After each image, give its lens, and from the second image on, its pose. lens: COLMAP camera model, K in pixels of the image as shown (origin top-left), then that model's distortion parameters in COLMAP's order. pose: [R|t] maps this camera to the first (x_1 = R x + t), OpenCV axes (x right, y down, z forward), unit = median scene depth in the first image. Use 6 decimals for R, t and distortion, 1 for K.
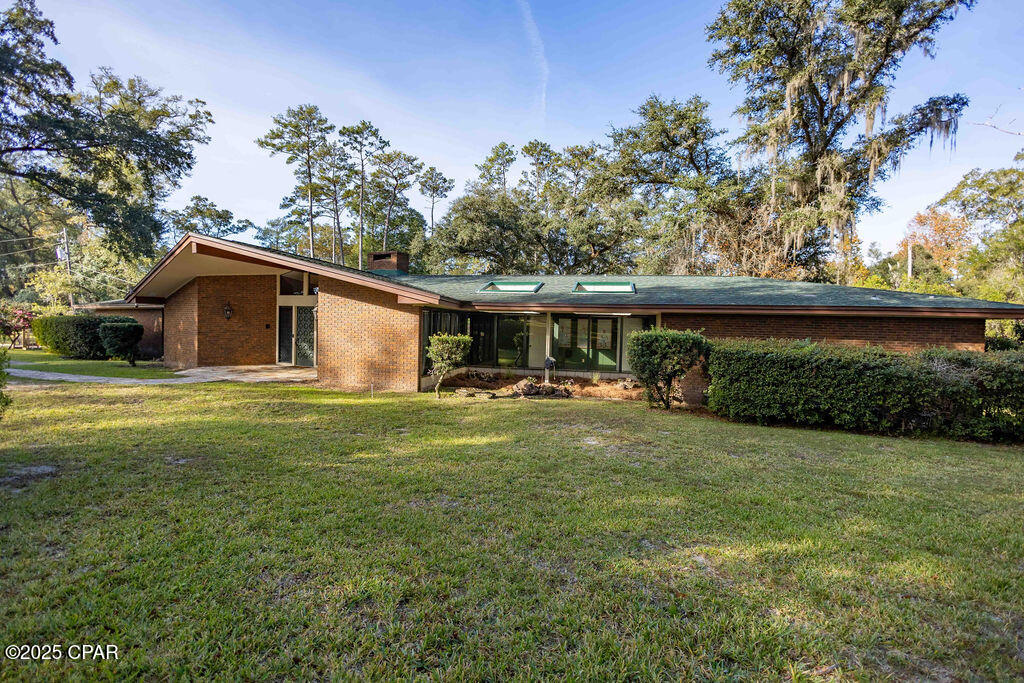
lens RADIAL K [[485.0, 0, 511.0], [0, 485.0, 331.4], [0, 0, 1]] dist [0.011359, -0.000627]
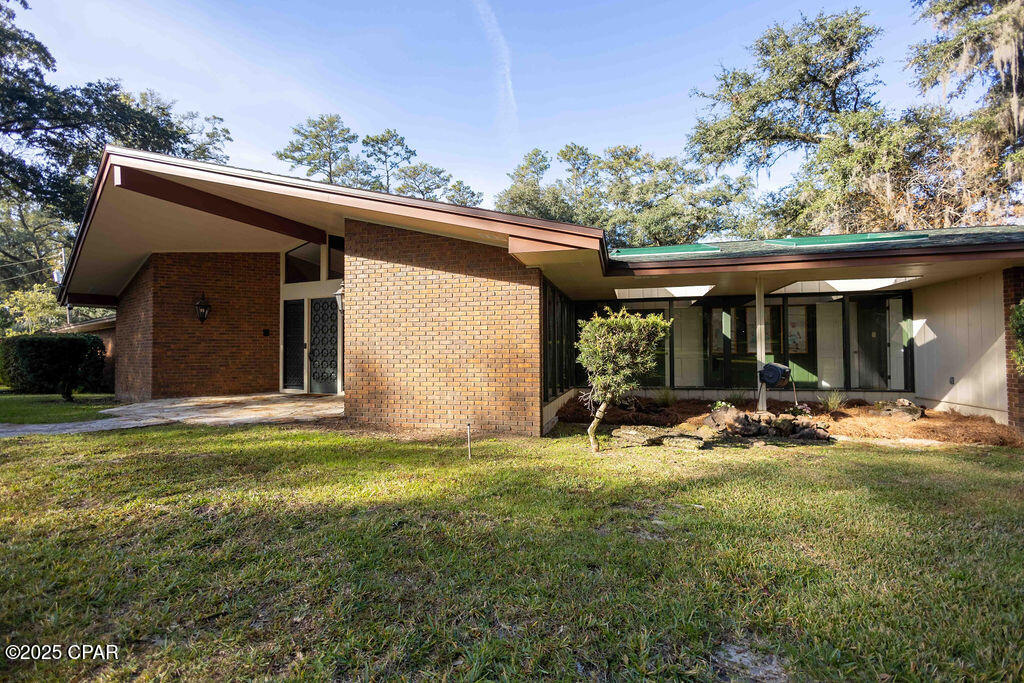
lens RADIAL K [[485.0, 0, 511.0], [0, 485.0, 331.4], [0, 0, 1]] dist [0.011359, -0.000627]
pose [[0.998611, -0.031693, -0.042080, -0.044686], [0.029439, 0.998152, -0.053157, 0.009198], [0.043687, 0.051844, 0.997699, 0.110367]]
